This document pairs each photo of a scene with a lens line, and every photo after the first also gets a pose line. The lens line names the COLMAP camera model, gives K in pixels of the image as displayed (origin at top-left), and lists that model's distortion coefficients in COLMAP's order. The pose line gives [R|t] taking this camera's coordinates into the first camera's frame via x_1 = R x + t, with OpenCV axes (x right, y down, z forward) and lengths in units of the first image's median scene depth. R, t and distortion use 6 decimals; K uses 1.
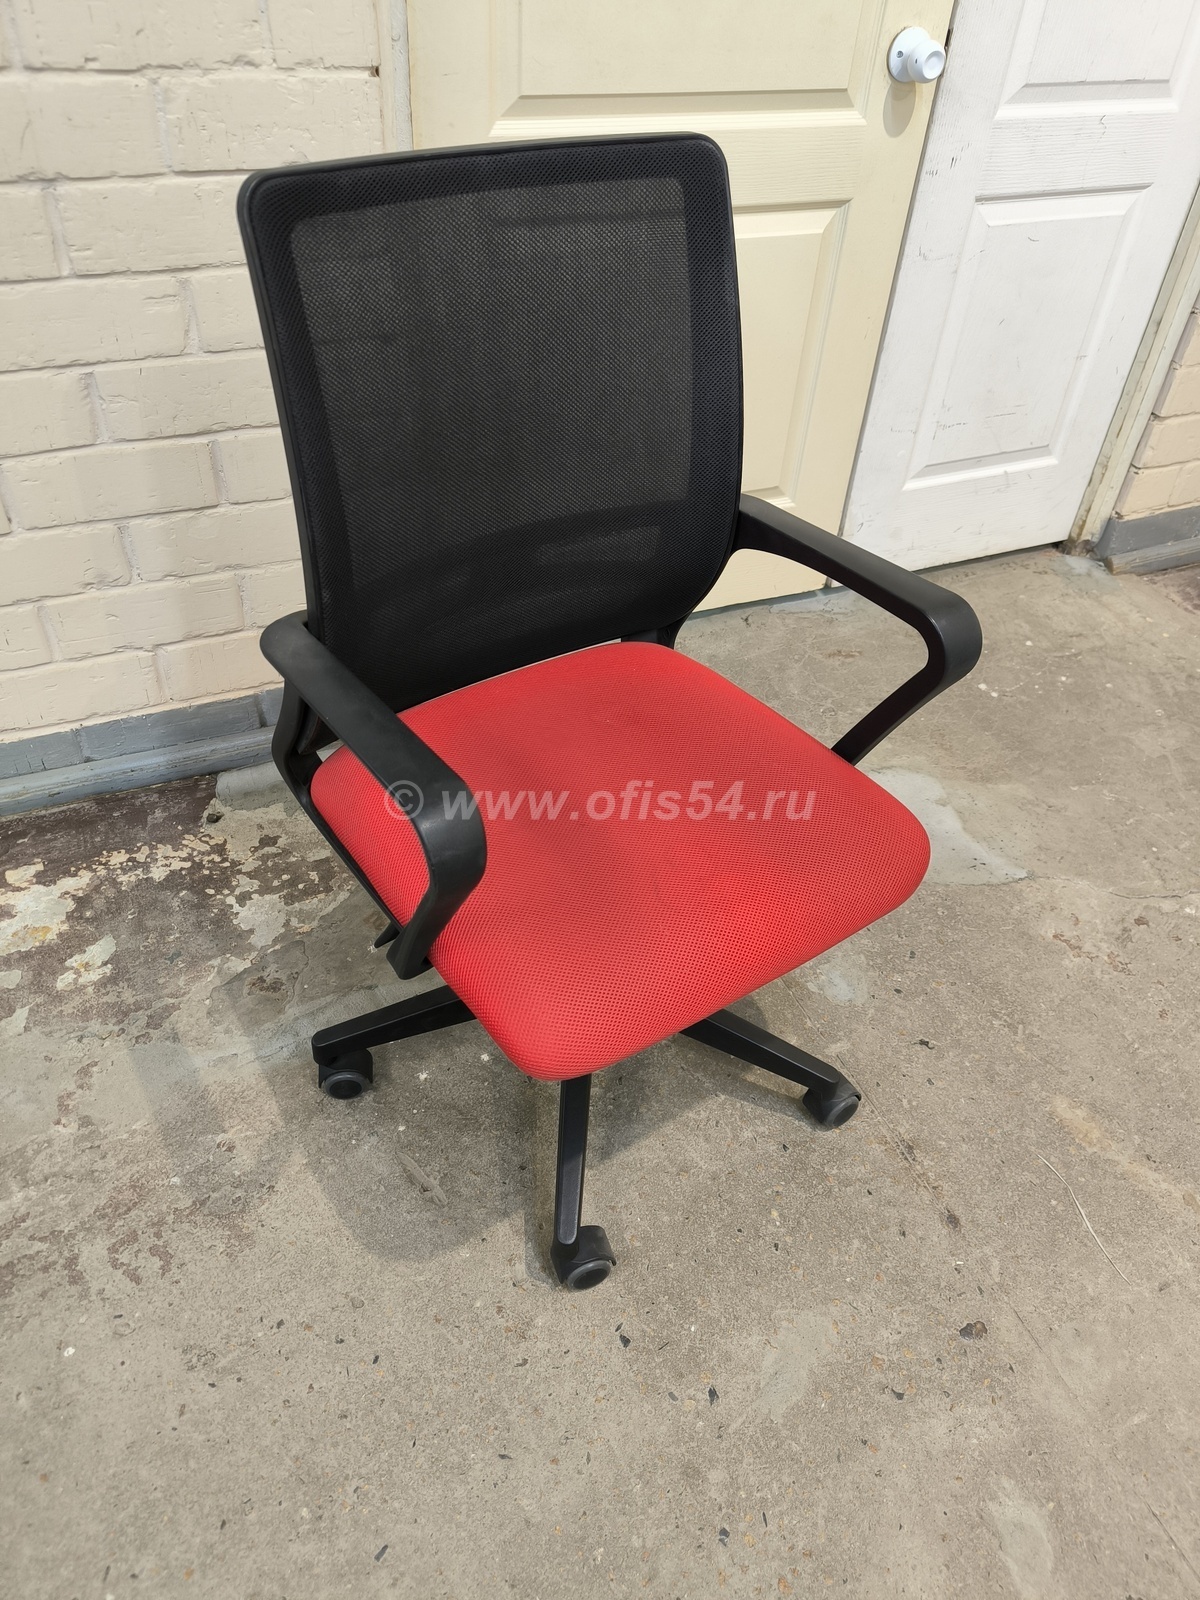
lens RADIAL K [[1129.9, 0, 598.3], [0, 1129.9, 797.0], [0, 0, 1]] dist [0.028723, -0.018519]
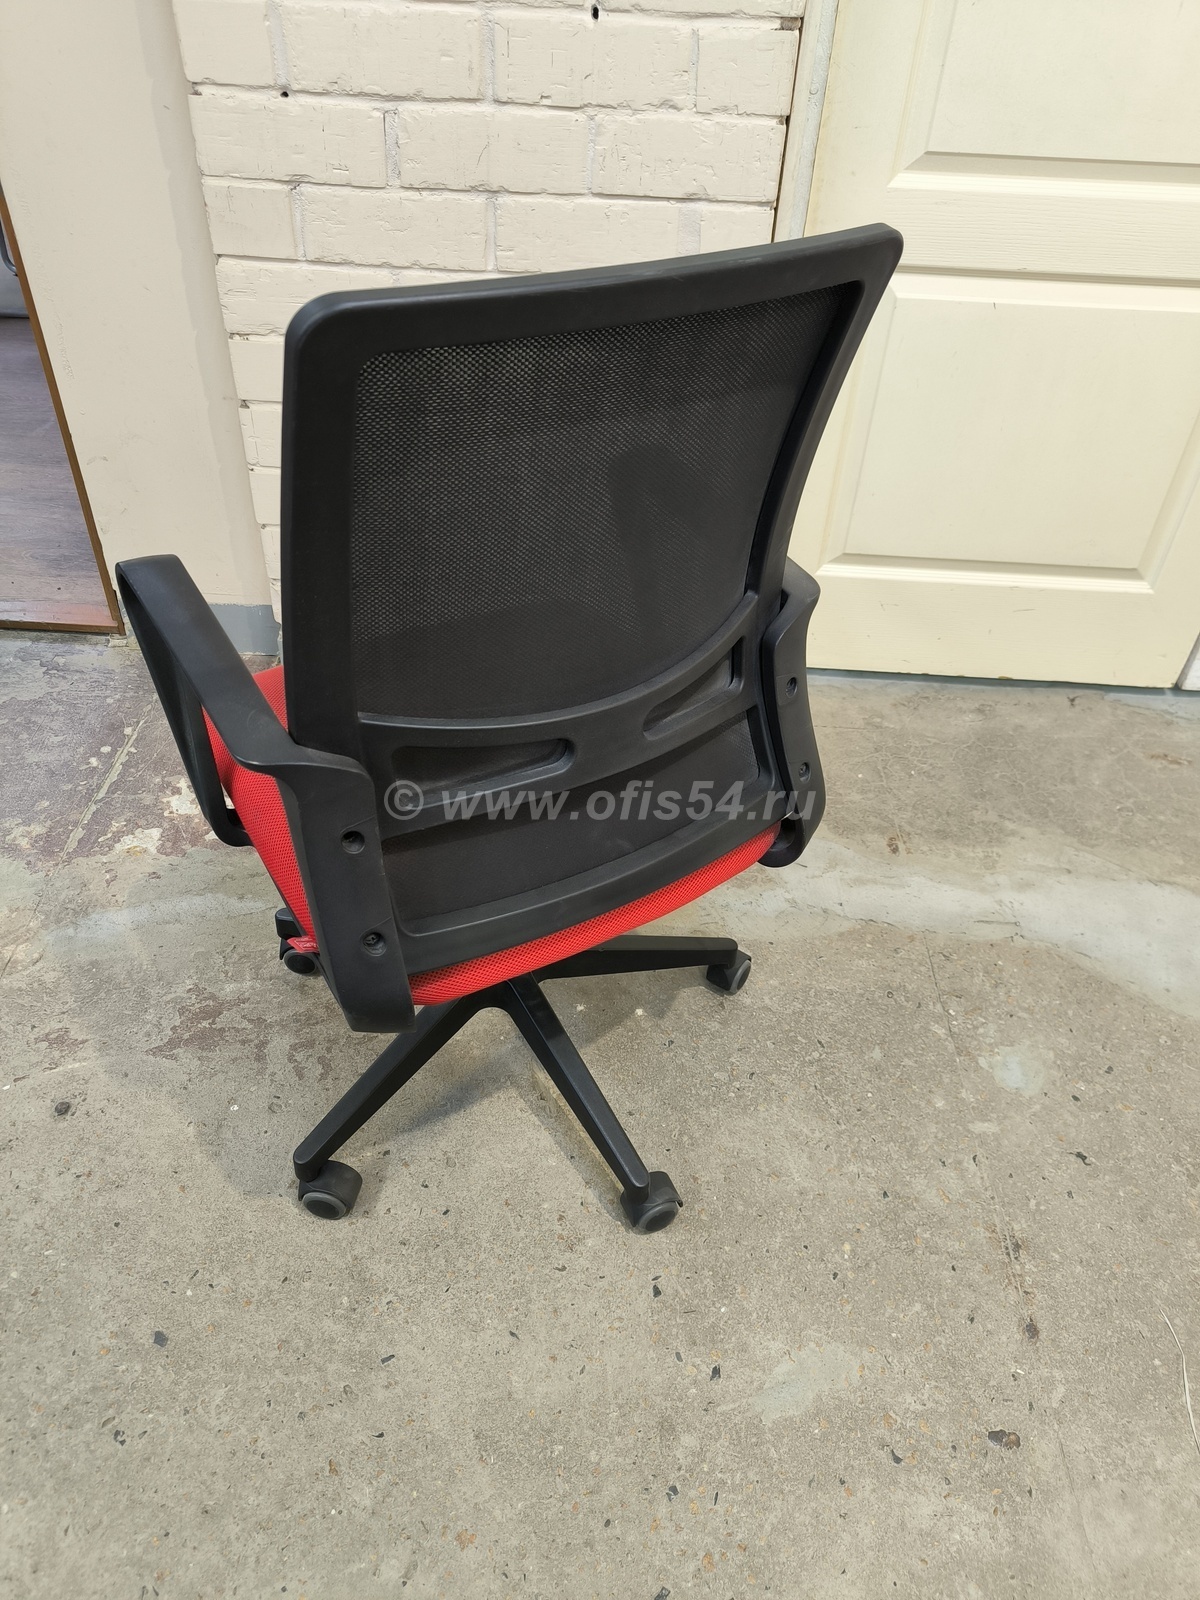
lens RADIAL K [[1129.9, 0, 587.9], [0, 1129.9, 790.8], [0, 0, 1]] dist [0.028723, -0.018519]
pose [[0.901211, 0.261404, -0.345669, 0.183569], [-0.275511, 0.961259, 0.008632, 0.034225], [0.334534, 0.087456, 0.938317, -0.047430]]
